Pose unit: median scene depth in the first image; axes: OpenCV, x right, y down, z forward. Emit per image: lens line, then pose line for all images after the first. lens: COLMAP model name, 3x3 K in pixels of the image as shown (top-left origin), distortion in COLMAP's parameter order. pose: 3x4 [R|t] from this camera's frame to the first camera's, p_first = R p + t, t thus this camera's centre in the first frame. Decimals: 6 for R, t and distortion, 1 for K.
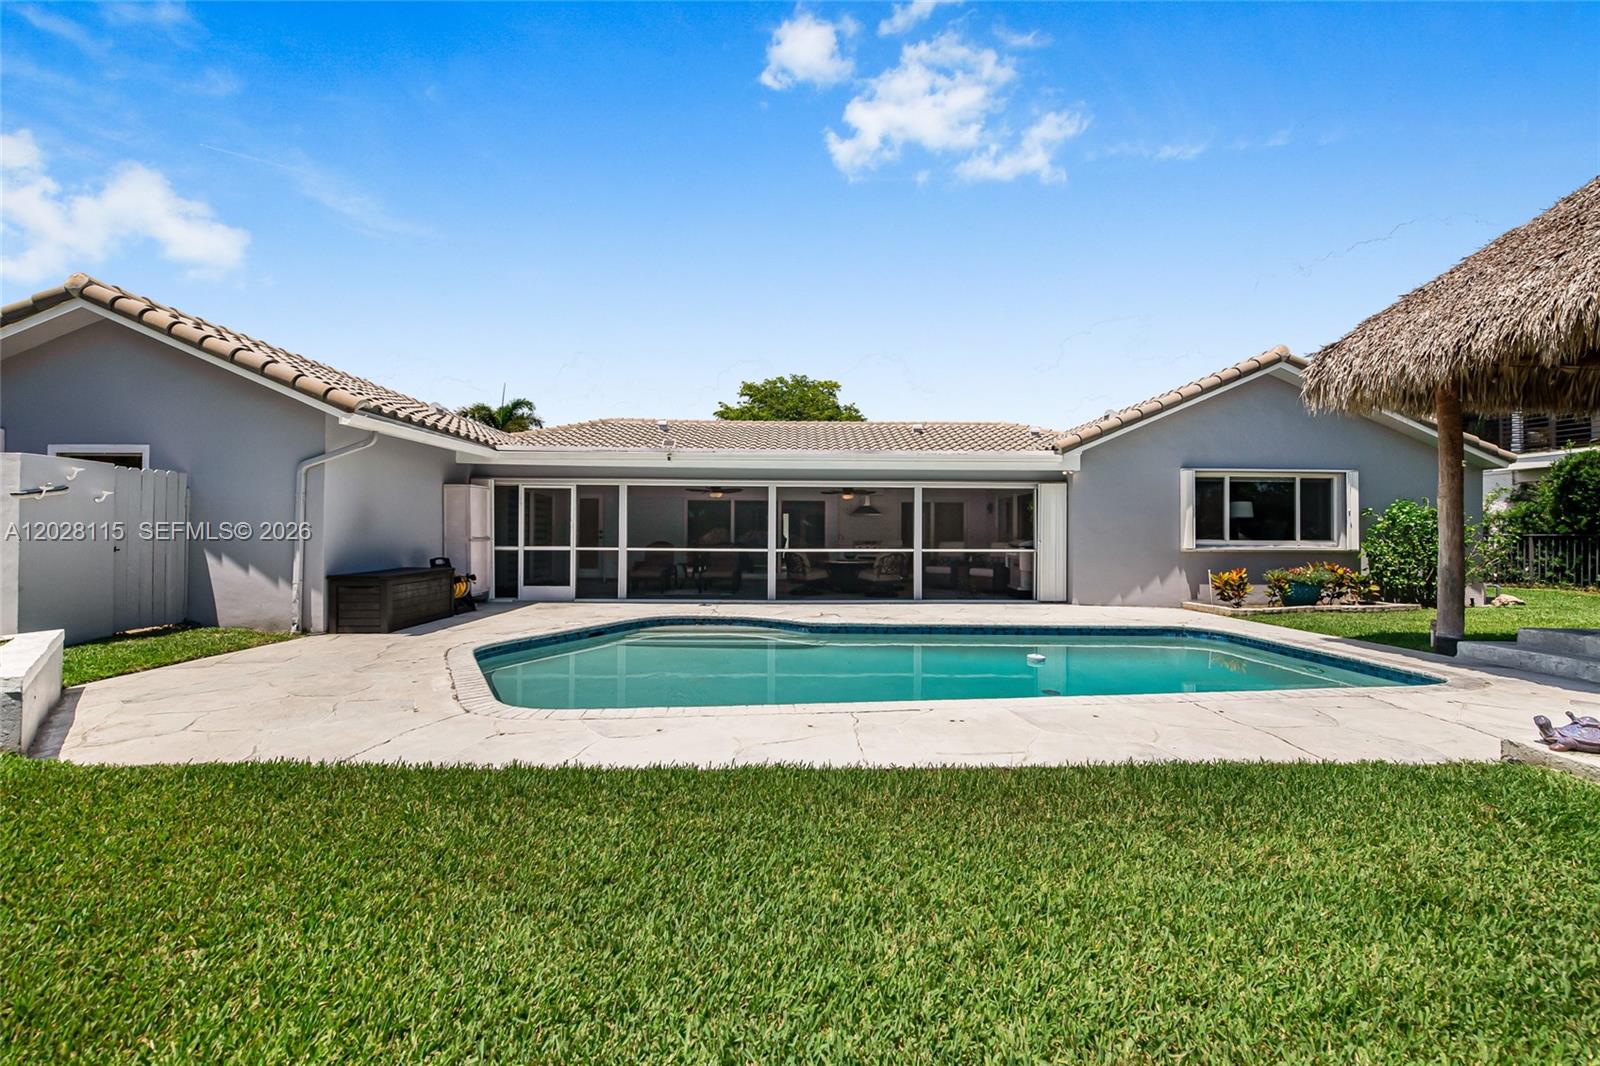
lens RADIAL K [[640.5, 0, 807.0], [0, 640.5, 533.7], [0, 0, 1]] dist [-0.005600, -0.001592]
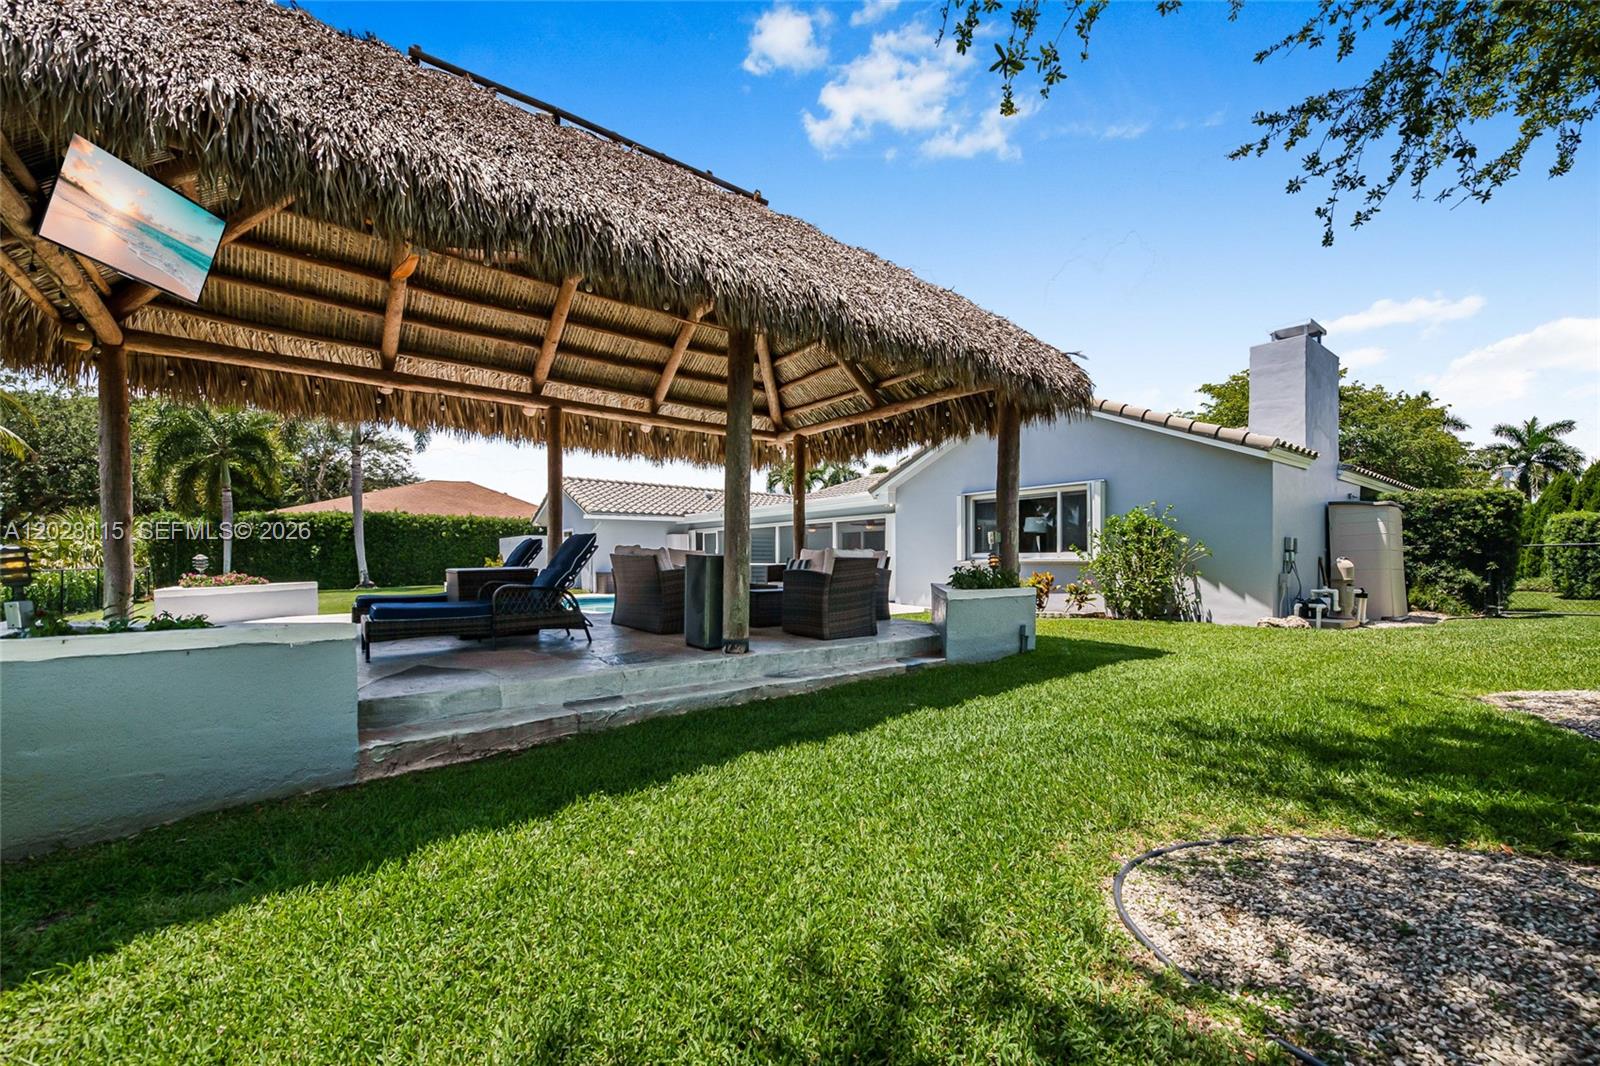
lens RADIAL K [[640.5, 0, 799.7], [0, 640.5, 563.3], [0, 0, 1]] dist [-0.005600, -0.001592]
pose [[0.601982, -0.005398, -0.798491, 1.339838], [0.011665, 0.999930, 0.002034, 0.021606], [0.798425, -0.010538, 0.602003, 0.032349]]
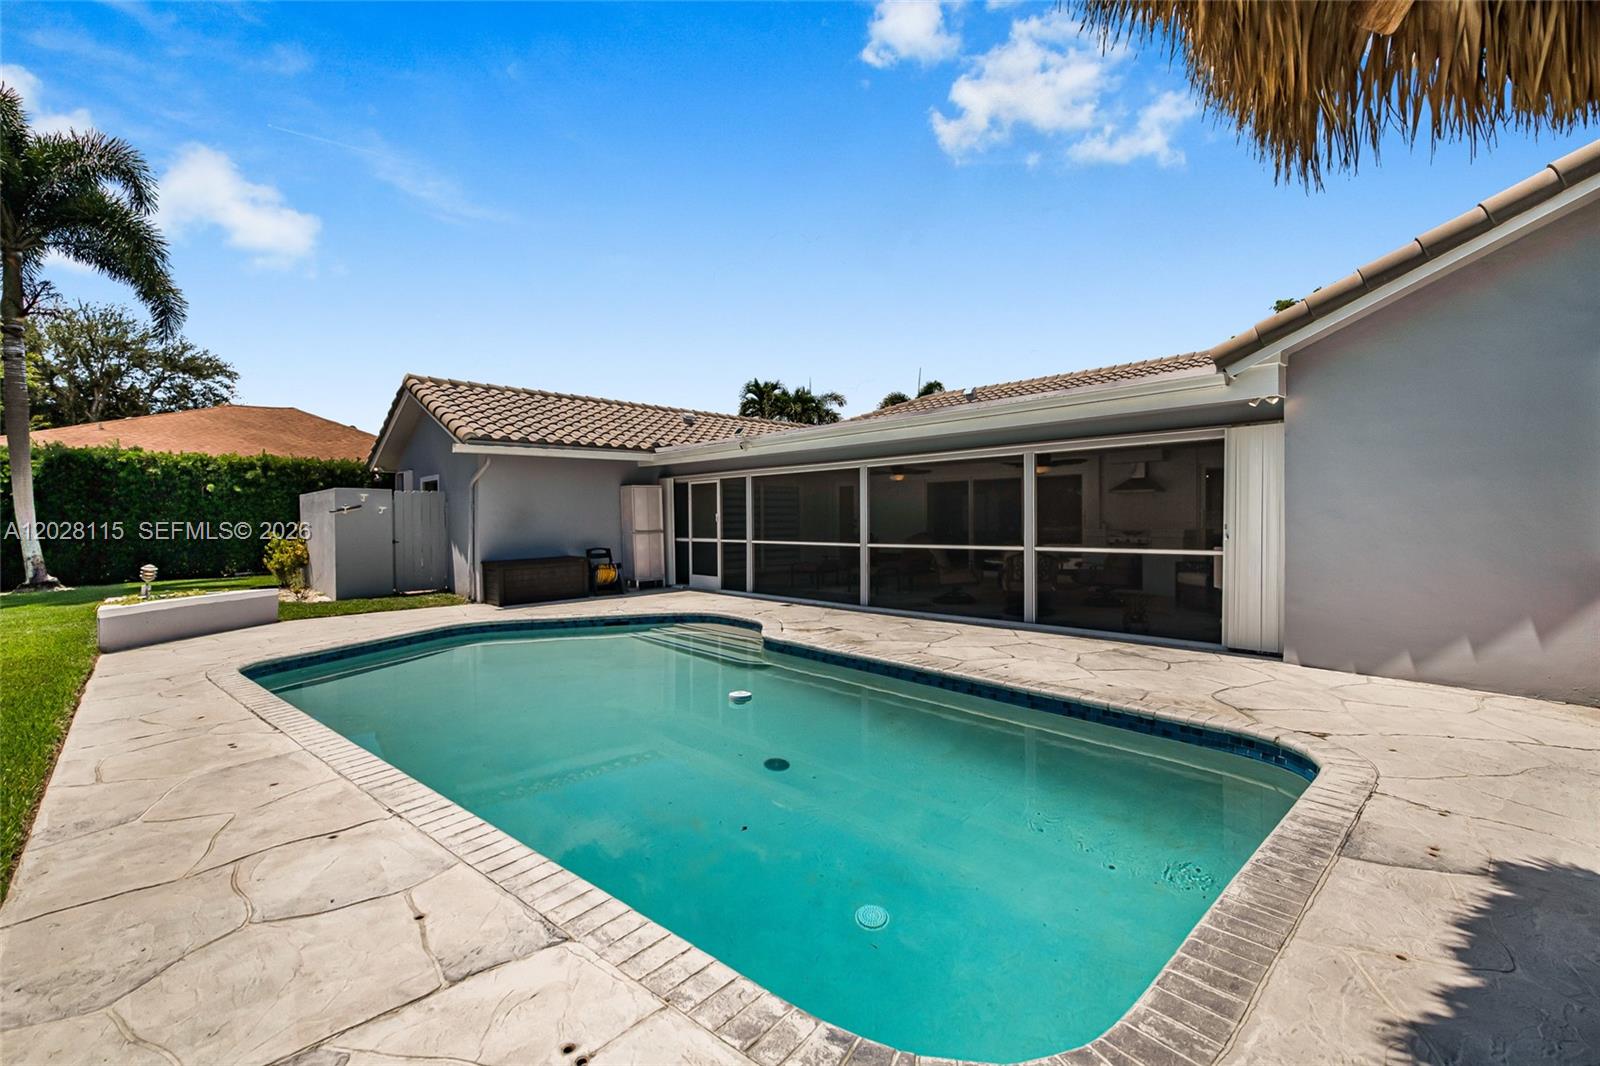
lens RADIAL K [[705.8, 0, 794.4], [0, 705.8, 529.1], [0, 0, 1]] dist [-0.002381, 0.000115]
pose [[0.665493, -0.001658, -0.746402, 0.565510], [0.017891, 0.999746, 0.013731, -0.008742], [0.746189, -0.022492, 0.665354, 0.336447]]
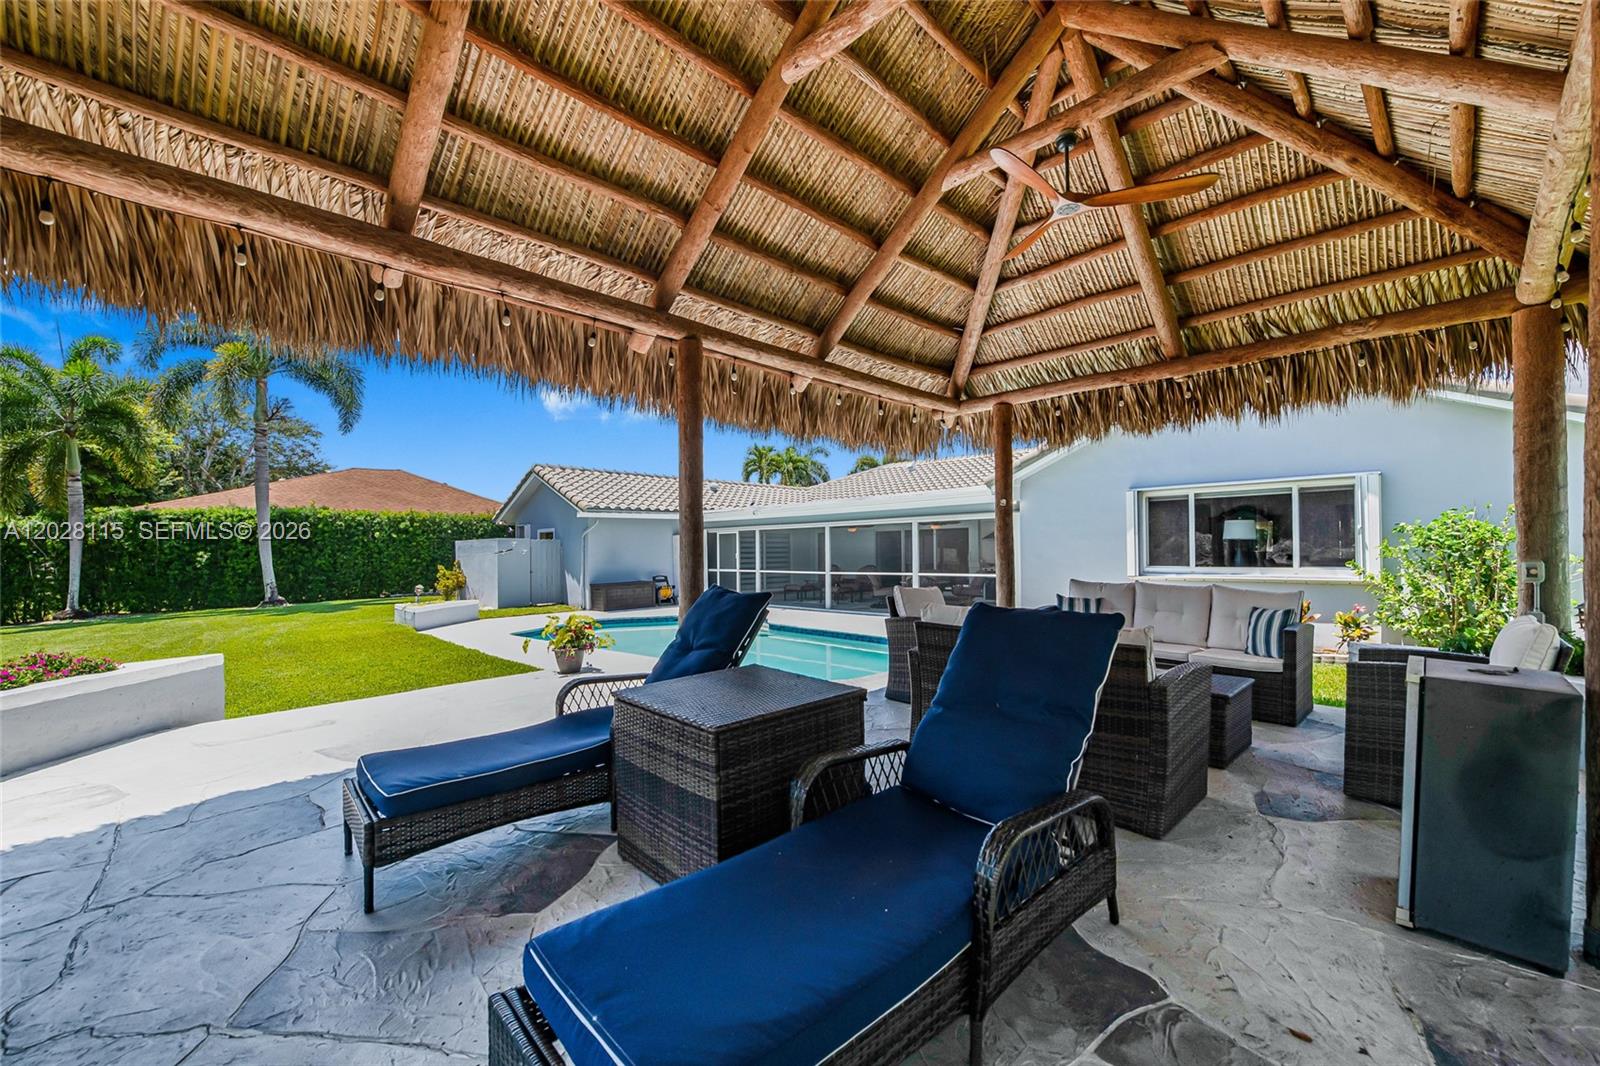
lens RADIAL K [[640.5, 0, 808.4], [0, 640.5, 542.4], [0, 0, 1]] dist [-0.005600, -0.001592]
pose [[0.690463, -0.024307, -0.722959, 0.922020], [0.019981, 0.999695, -0.014529, -0.020591], [0.723092, -0.004413, 0.690738, 0.020188]]
